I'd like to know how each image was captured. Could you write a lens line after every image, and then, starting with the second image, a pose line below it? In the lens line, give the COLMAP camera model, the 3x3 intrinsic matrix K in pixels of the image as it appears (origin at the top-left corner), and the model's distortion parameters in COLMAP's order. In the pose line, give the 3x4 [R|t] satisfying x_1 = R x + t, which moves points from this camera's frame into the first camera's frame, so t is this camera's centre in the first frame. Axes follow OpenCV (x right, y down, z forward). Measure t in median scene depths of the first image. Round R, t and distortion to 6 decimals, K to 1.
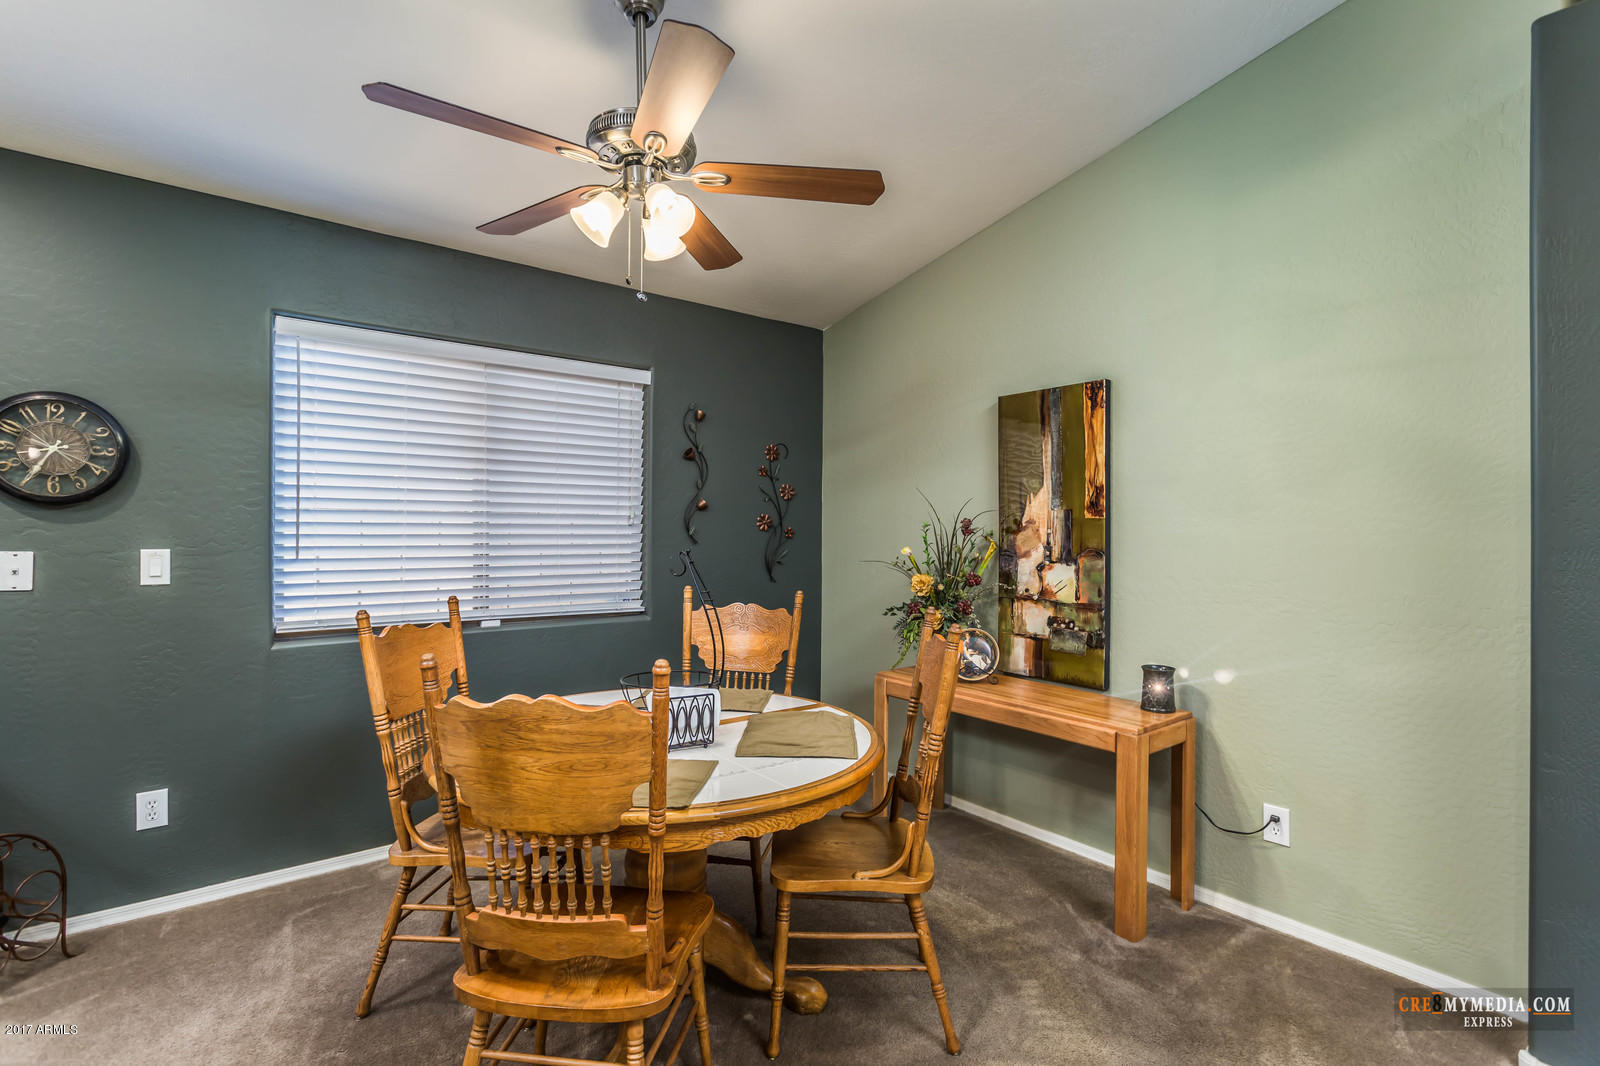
lens RADIAL K [[763.0, 0, 799.3], [0, 763.0, 533.2], [0, 0, 1]] dist [-0.001479, -0.000385]
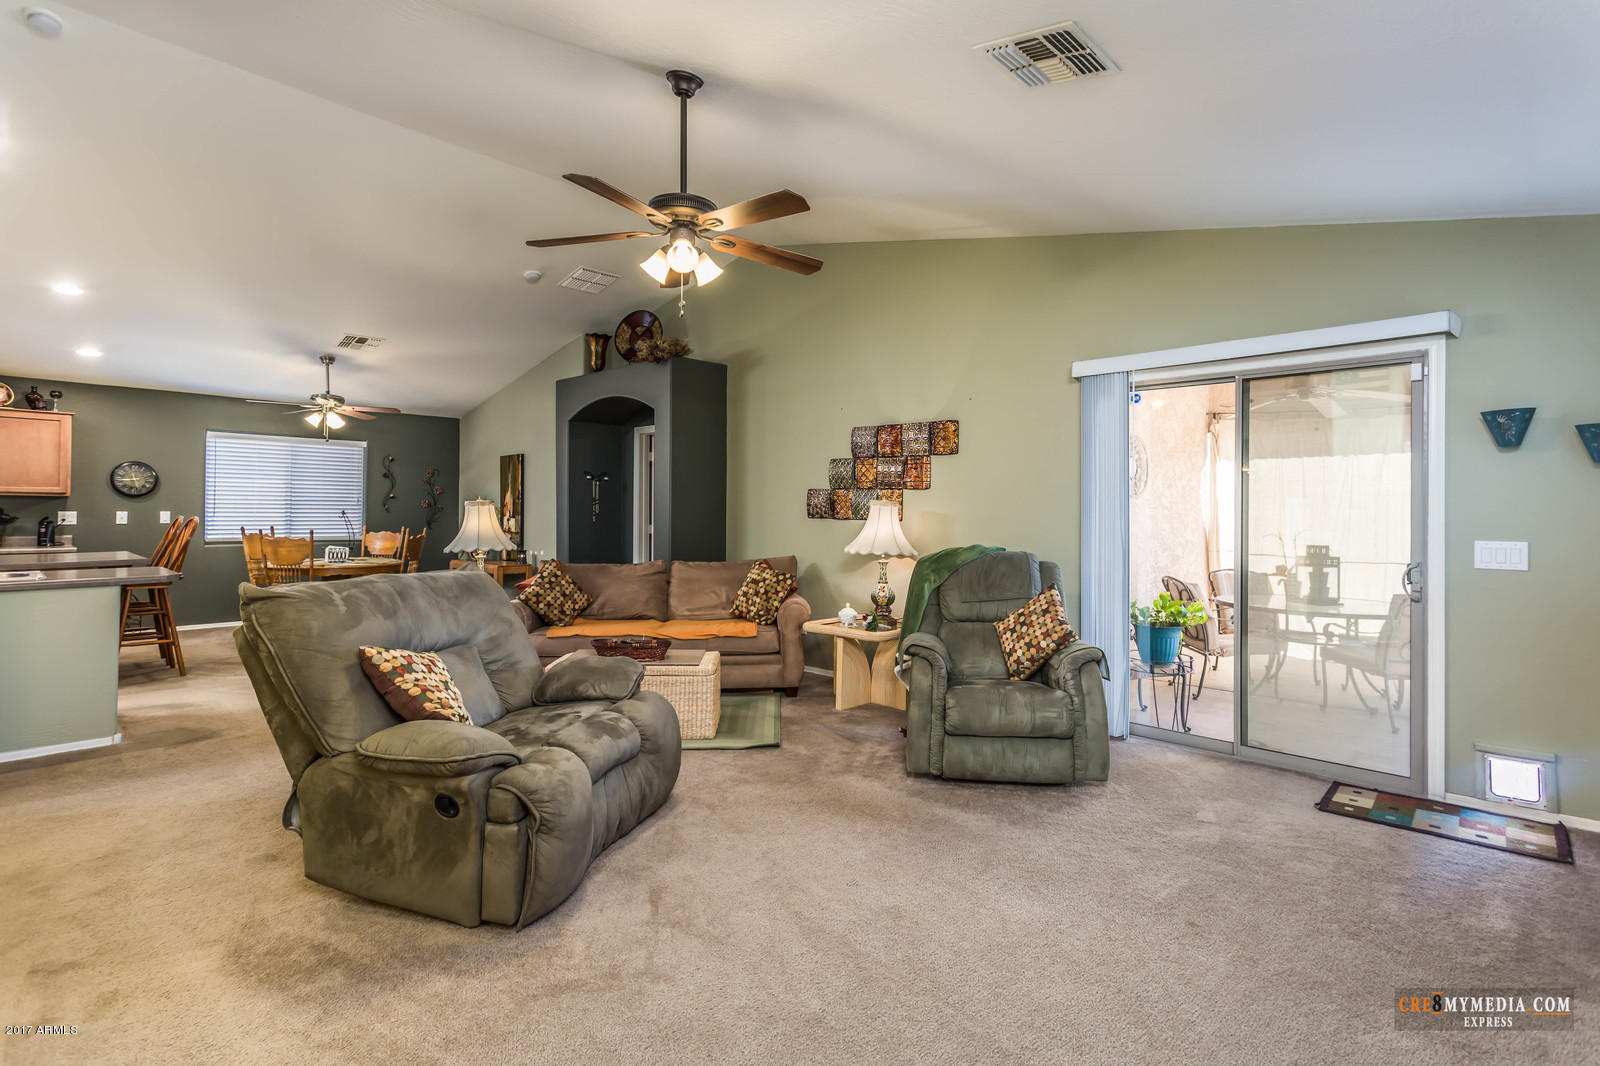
lens RADIAL K [[763.0, 0, 810.2], [0, 763.0, 501.1], [0, 0, 1]] dist [-0.001479, -0.000385]
pose [[0.988481, 0.001136, 0.151339, 1.059640], [0.002562, 0.999703, -0.024237, 0.051679], [-0.151321, 0.024346, 0.988185, -2.050365]]
